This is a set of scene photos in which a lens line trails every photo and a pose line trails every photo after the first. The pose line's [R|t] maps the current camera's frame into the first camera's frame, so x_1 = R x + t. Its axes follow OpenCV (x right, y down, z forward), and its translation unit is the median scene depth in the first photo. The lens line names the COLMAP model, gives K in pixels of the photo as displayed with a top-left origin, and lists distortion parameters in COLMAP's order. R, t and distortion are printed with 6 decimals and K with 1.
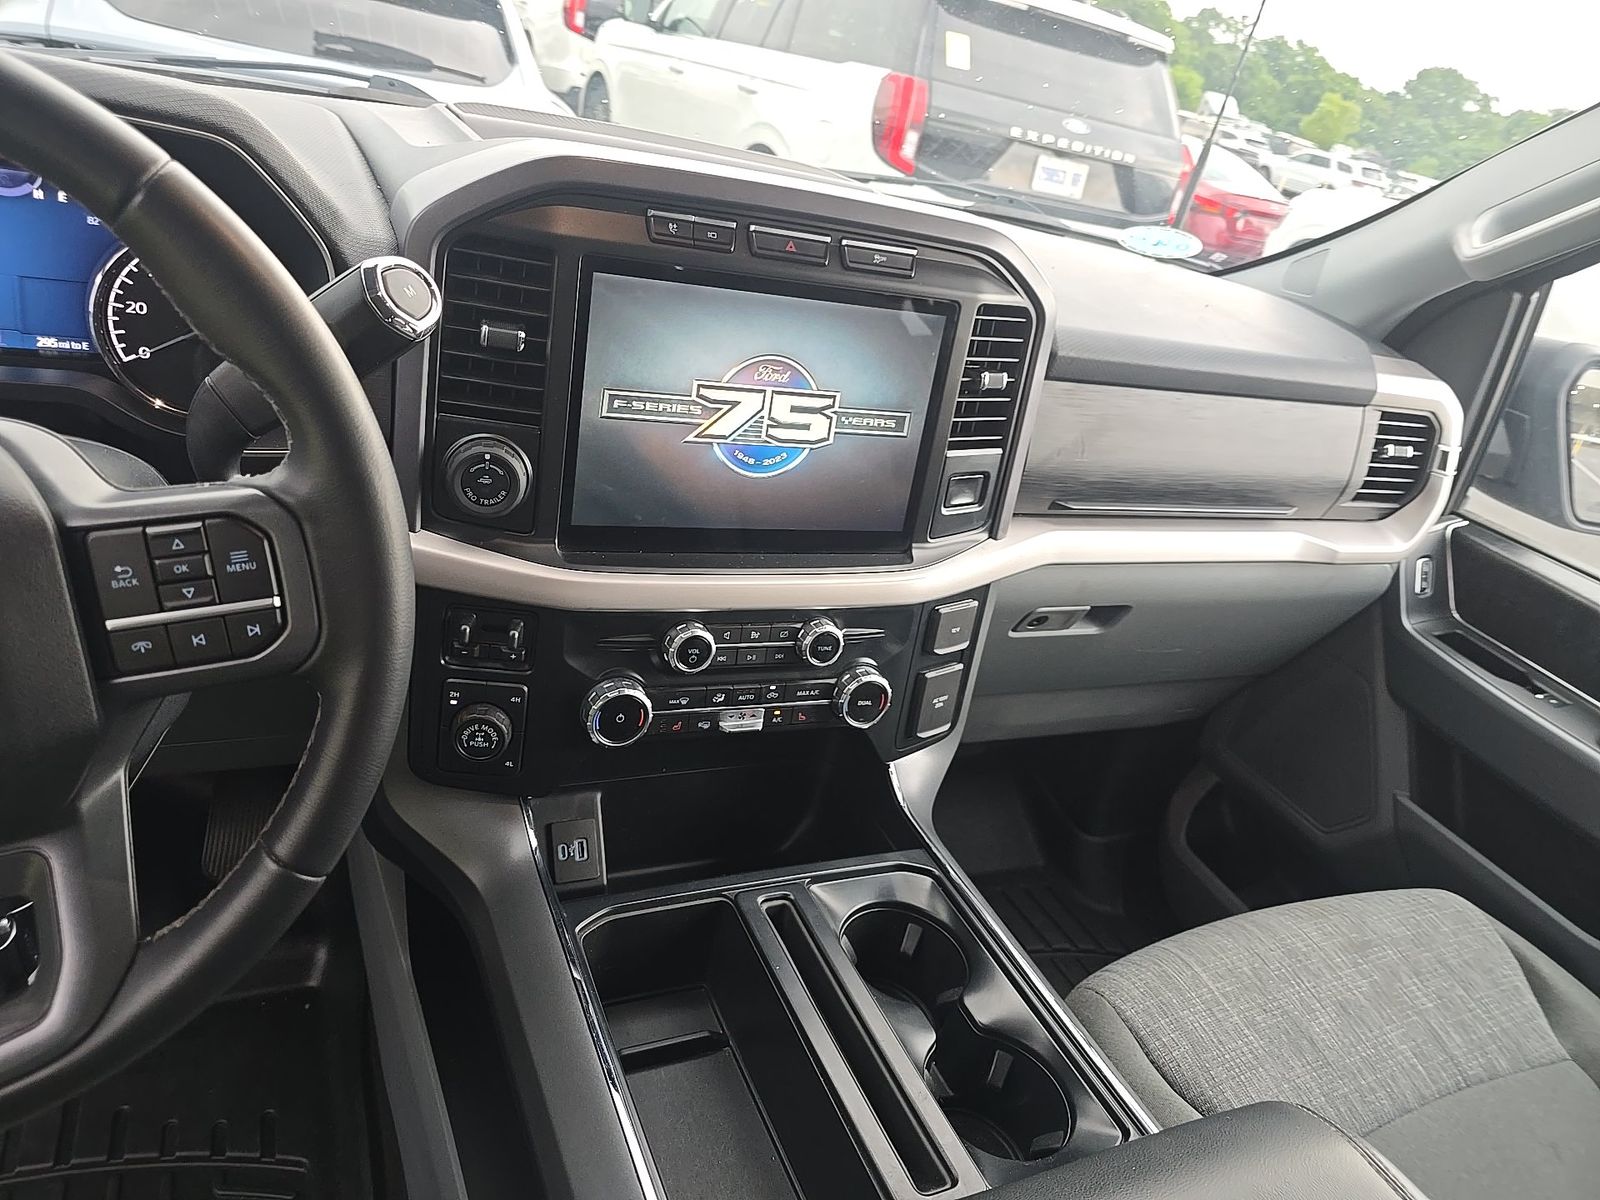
lens RADIAL K [[1066.6, 0, 801.1], [0, 1066.6, 596.3], [0, 0, 1]] dist [0.035266, -0.004290]
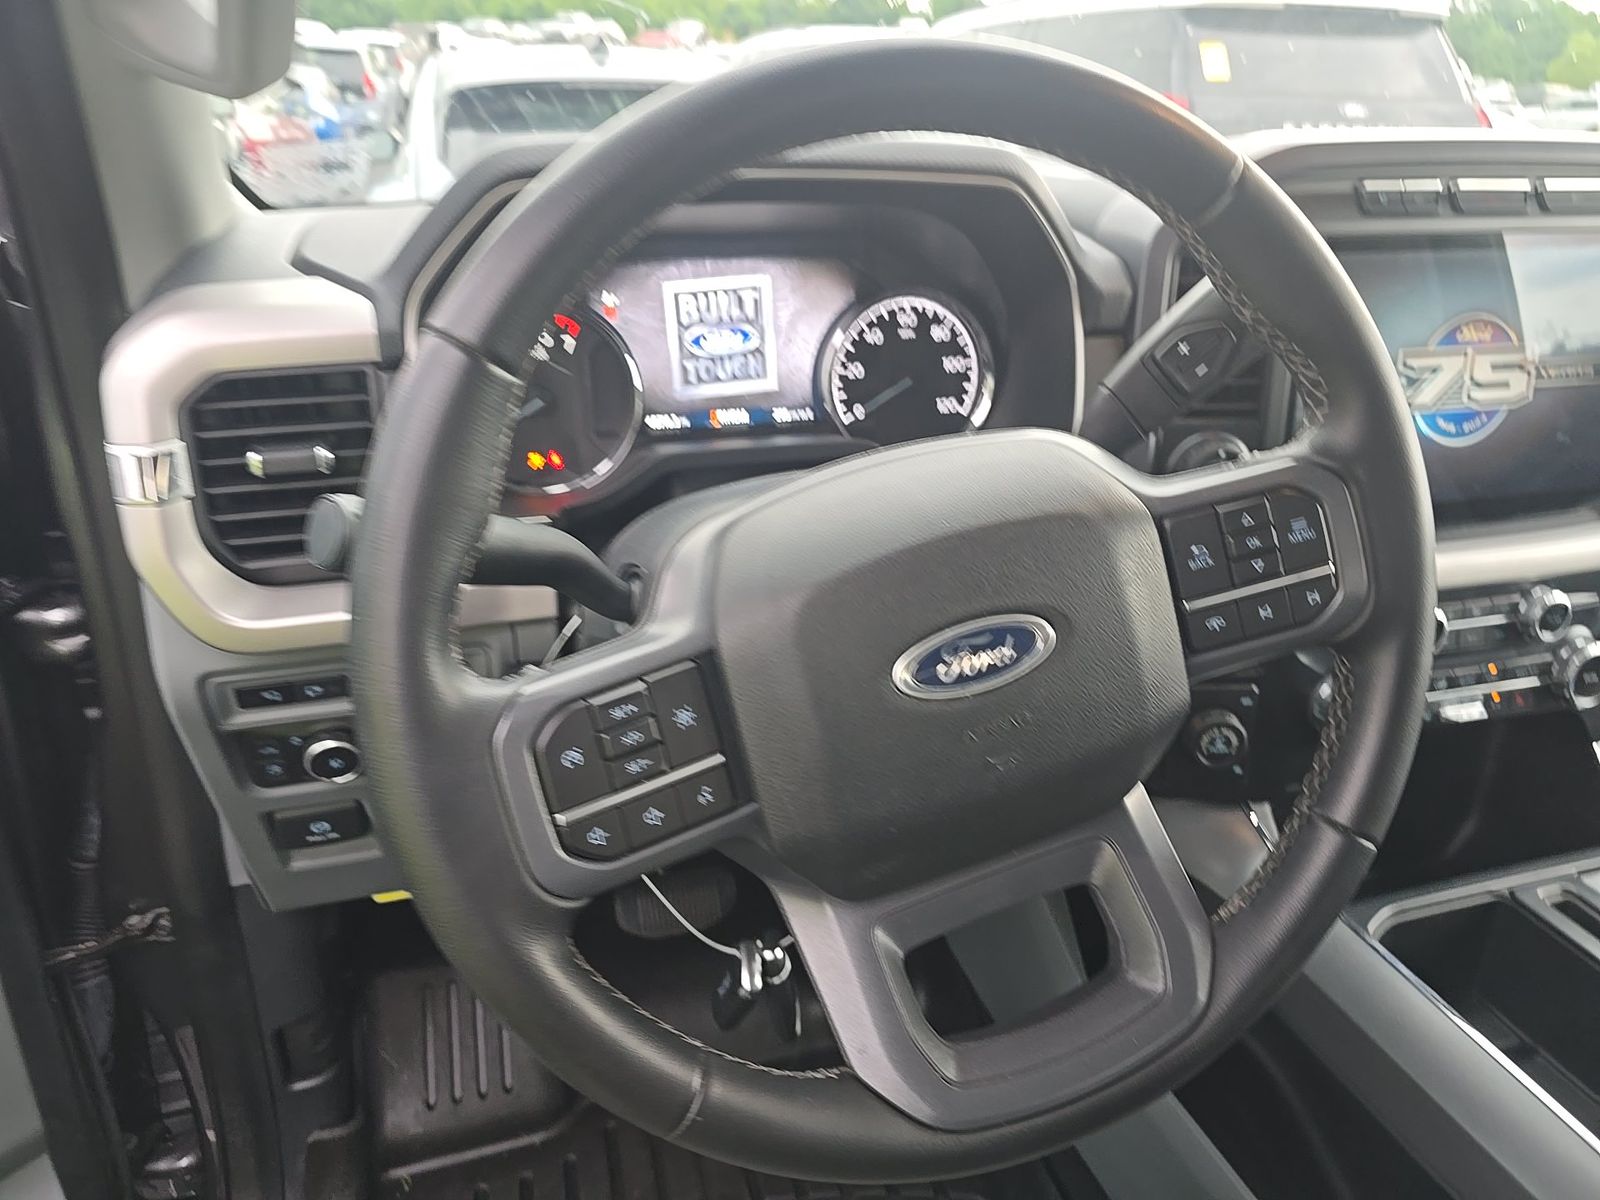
lens RADIAL K [[1066.6, 0, 808.1], [0, 1066.6, 599.5], [0, 0, 1]] dist [0.035266, -0.004290]
pose [[0.973202, -0.121171, -0.195438, -0.459937], [0.109037, 0.991446, -0.071733, 0.031642], [0.202458, 0.048500, 0.978089, -0.044560]]
